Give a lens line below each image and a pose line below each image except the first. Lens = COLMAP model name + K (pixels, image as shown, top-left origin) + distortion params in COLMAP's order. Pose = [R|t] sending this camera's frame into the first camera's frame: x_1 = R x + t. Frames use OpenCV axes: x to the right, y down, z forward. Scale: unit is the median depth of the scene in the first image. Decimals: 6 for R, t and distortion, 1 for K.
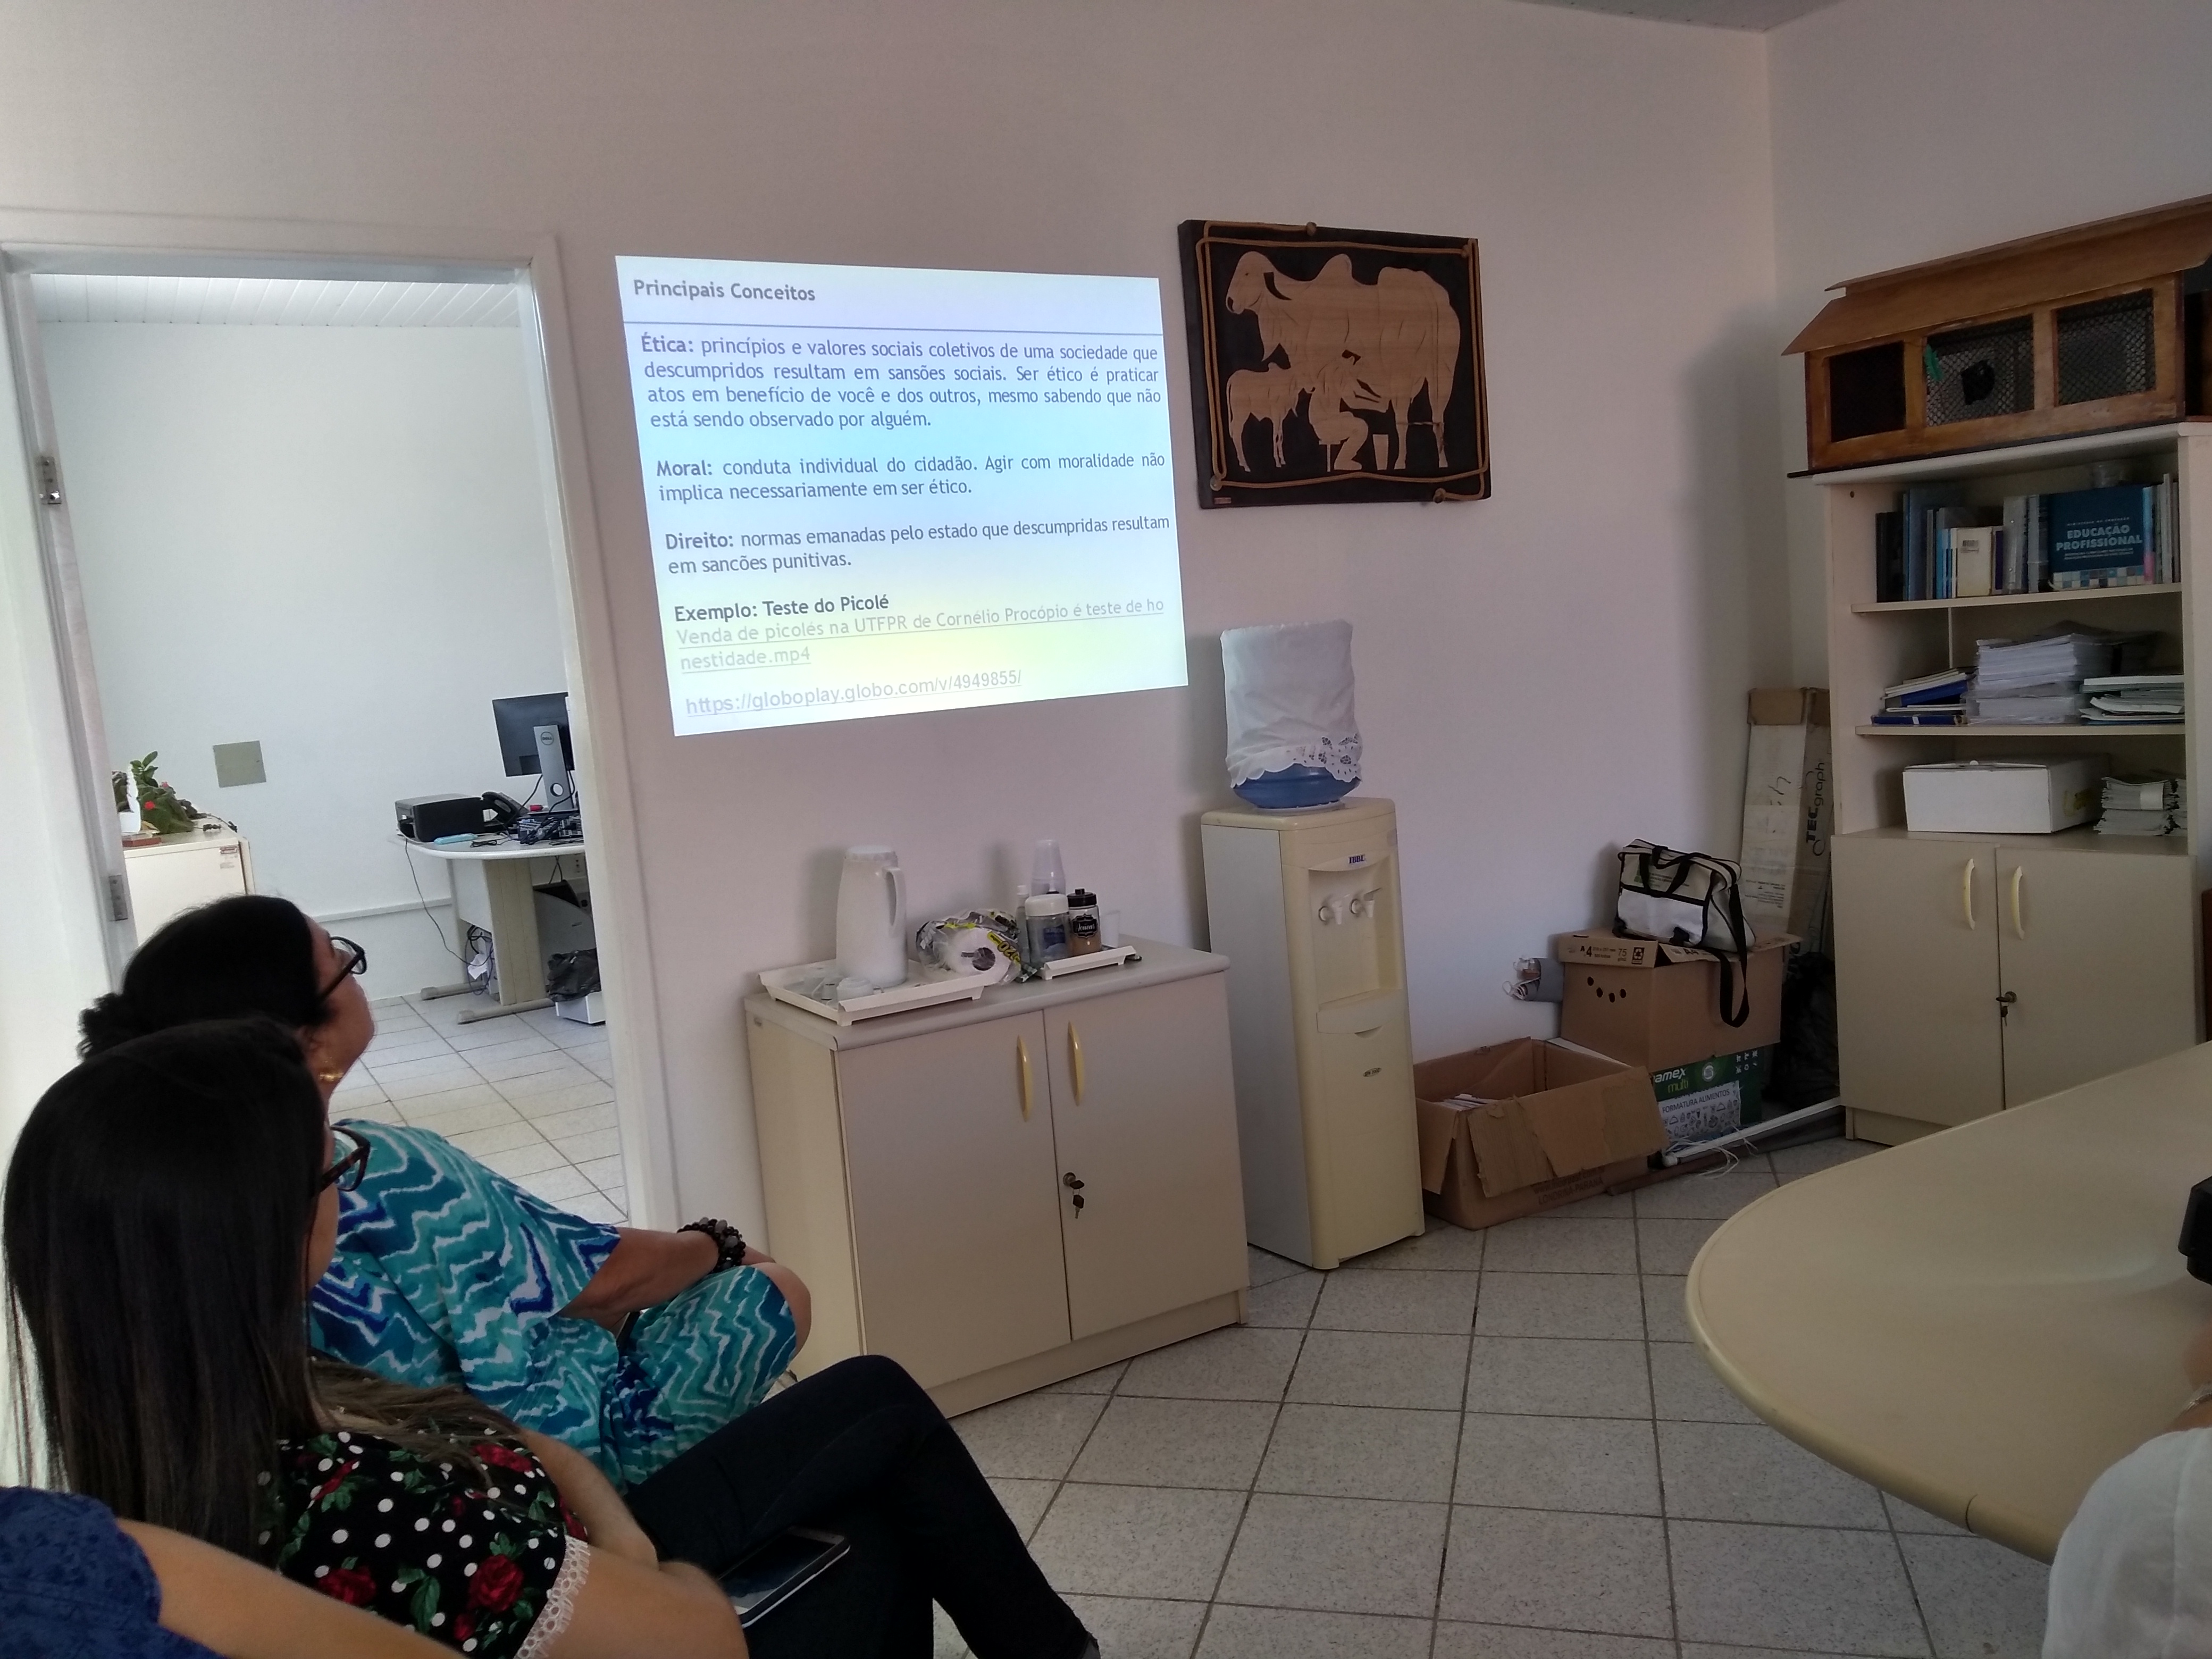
lens RADIAL K [[1704.5, 0, 1123.5], [0, 1704.5, 833.1], [0, 0, 1]] dist [0.099371, -0.145056]
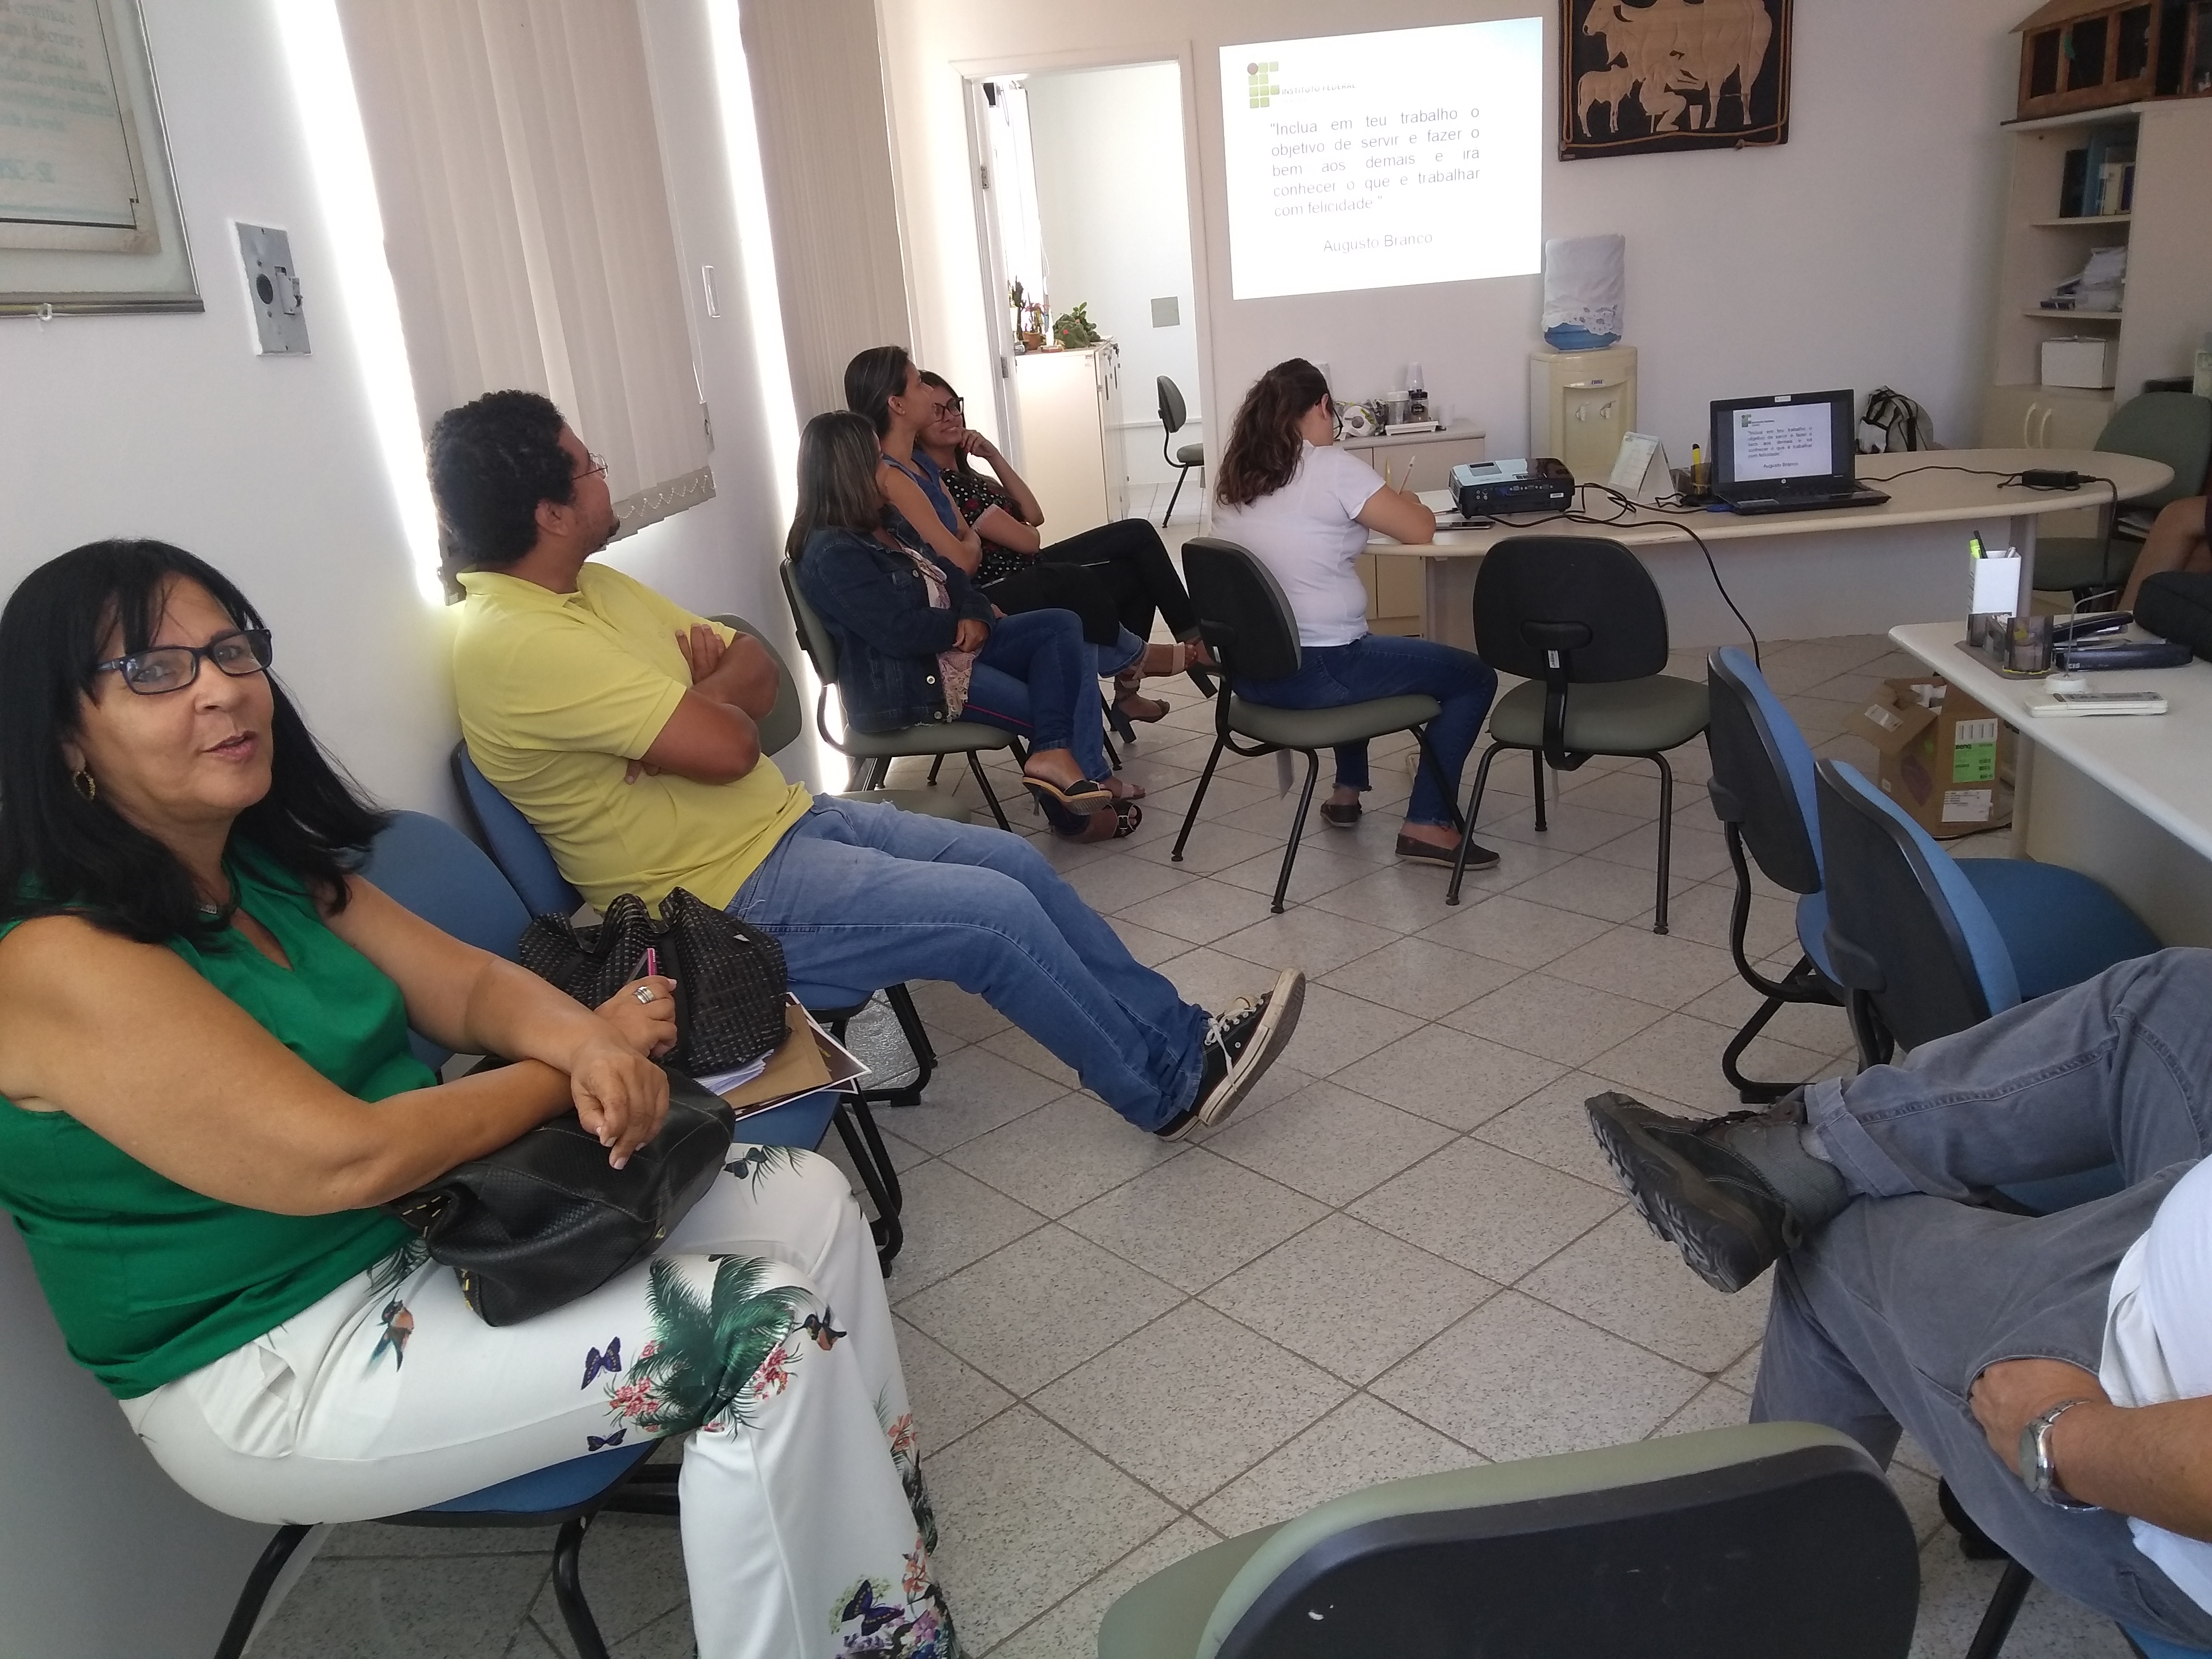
lens RADIAL K [[1804.3, 0, 1106.0], [0, 1804.3, 829.5], [0, 0, 1]] dist [-0.019313, -0.002325]
pose [[0.827595, 0.173943, -0.533696, 0.707840], [-0.045798, 0.968530, 0.244646, 0.028675], [0.559455, -0.178025, 0.809517, -0.742164]]
